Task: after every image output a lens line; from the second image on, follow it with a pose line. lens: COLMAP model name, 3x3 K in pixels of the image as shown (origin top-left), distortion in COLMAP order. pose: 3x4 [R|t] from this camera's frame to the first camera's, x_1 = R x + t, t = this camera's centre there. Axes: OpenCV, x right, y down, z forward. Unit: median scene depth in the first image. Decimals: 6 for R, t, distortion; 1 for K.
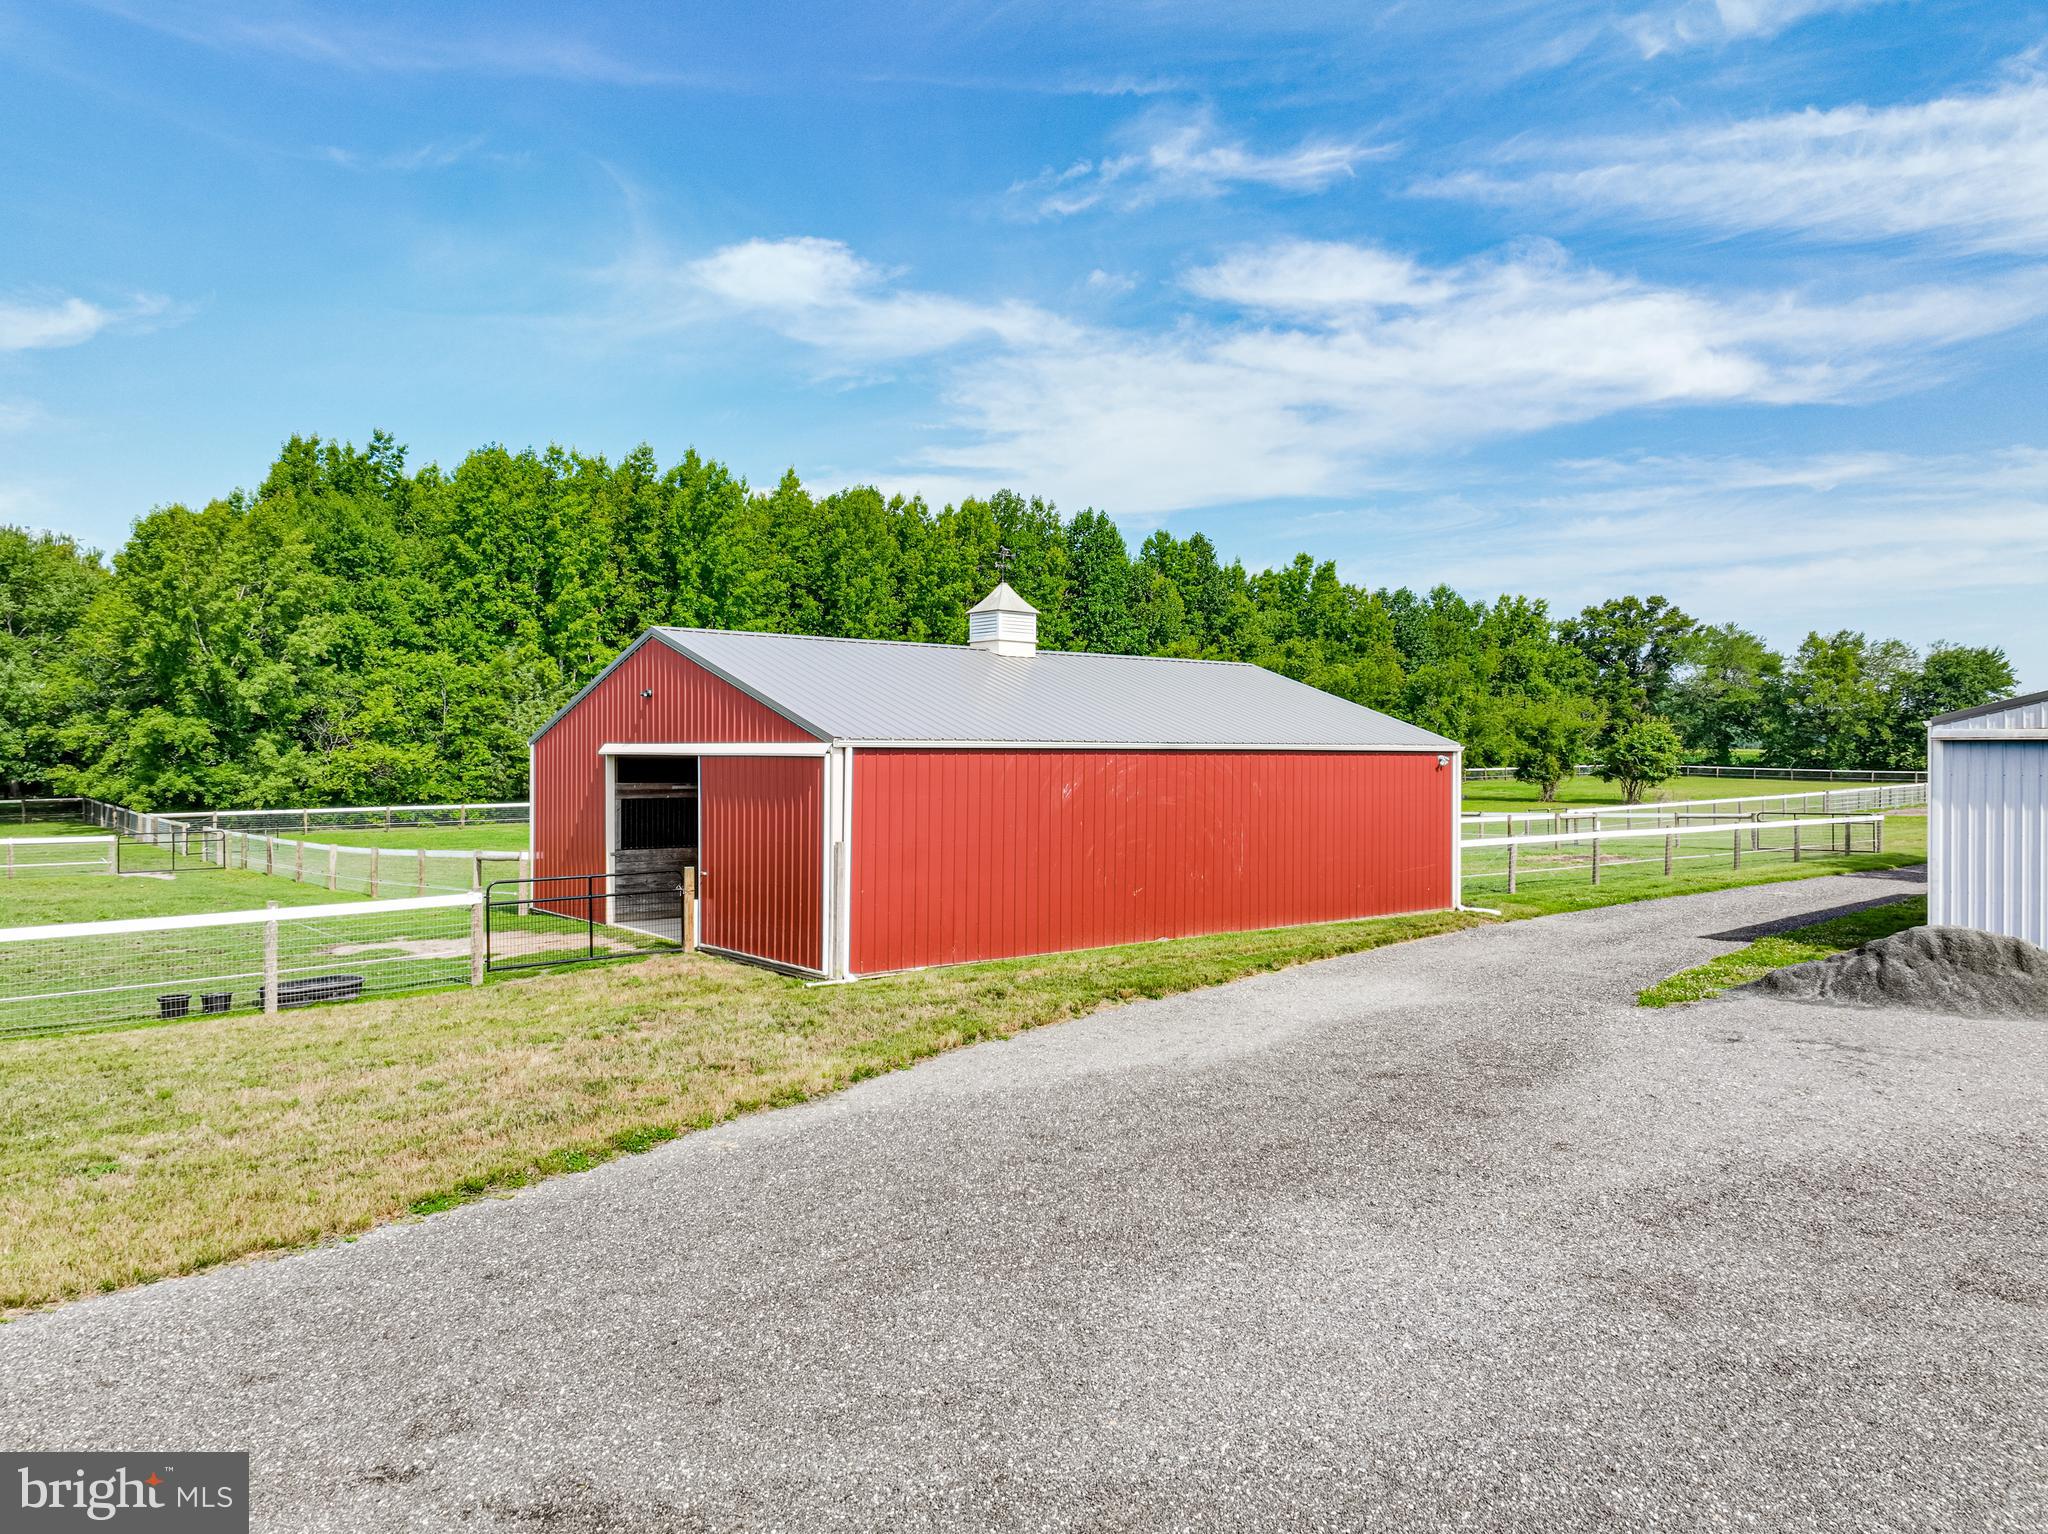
lens RADIAL K [[1436.5, 0, 1021.1], [0, 1436.5, 758.8], [0, 0, 1]] dist [-0.006702, 0.006640]
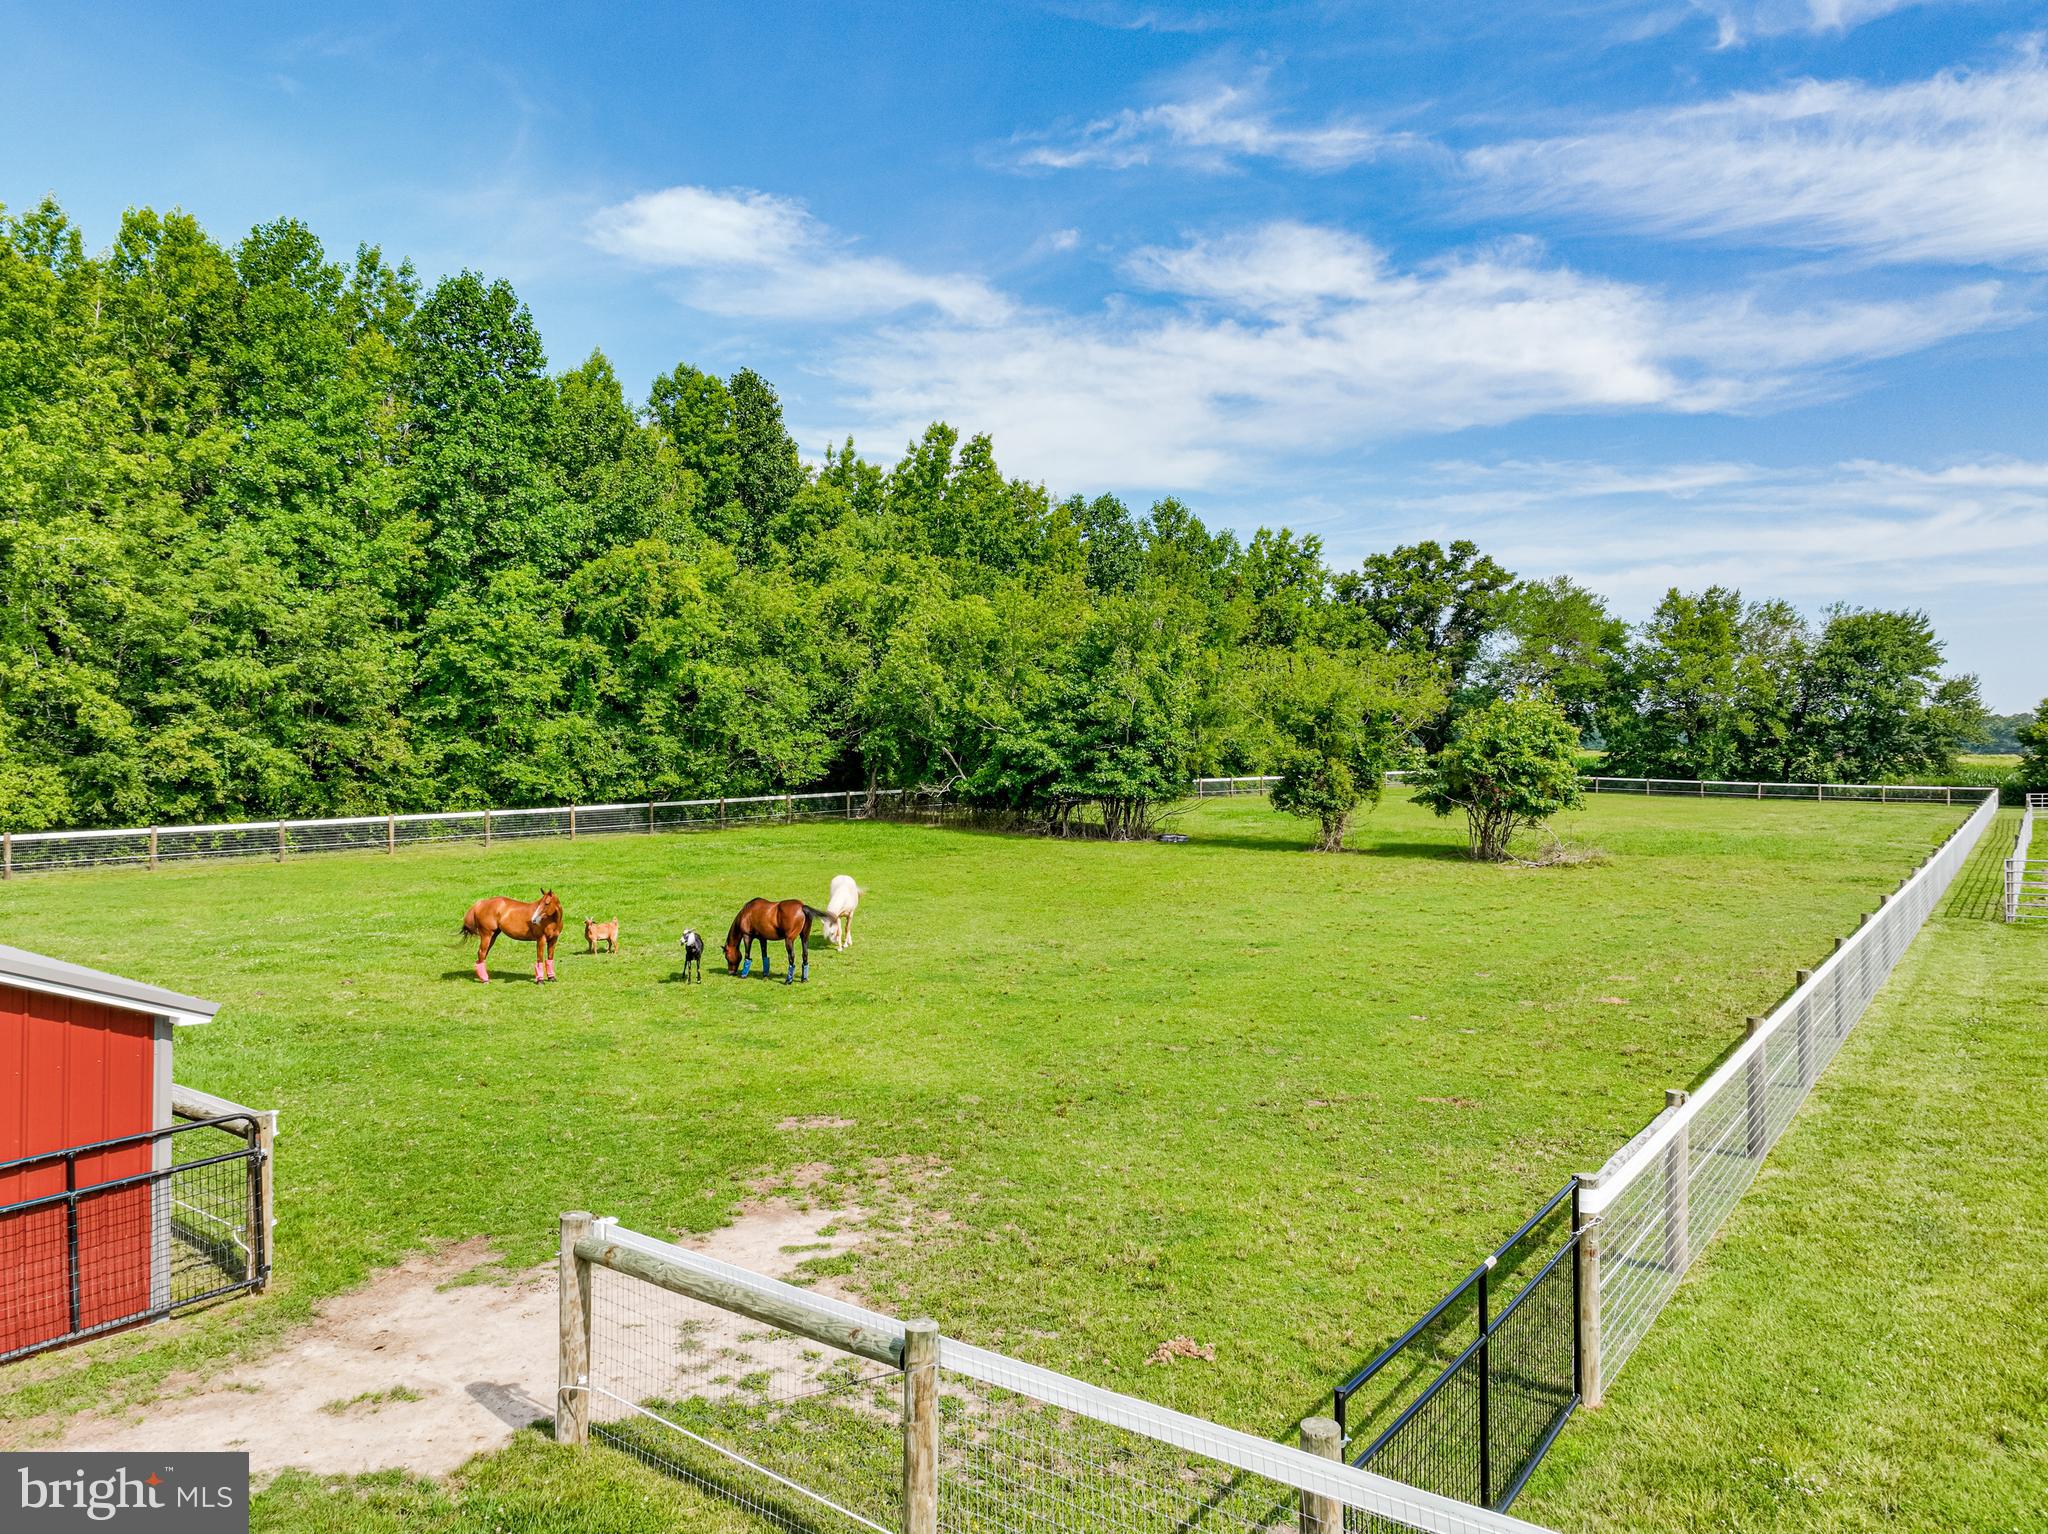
lens RADIAL K [[1449.5, 0, 1032.4], [0, 1449.5, 763.9], [0, 0, 1]] dist [0.007595, 0.001062]
pose [[0.986708, 0.004205, 0.162451, 0.109387], [-0.005111, 0.999974, 0.005154, -0.002474], [-0.162425, -0.005916, 0.986703, 0.313444]]
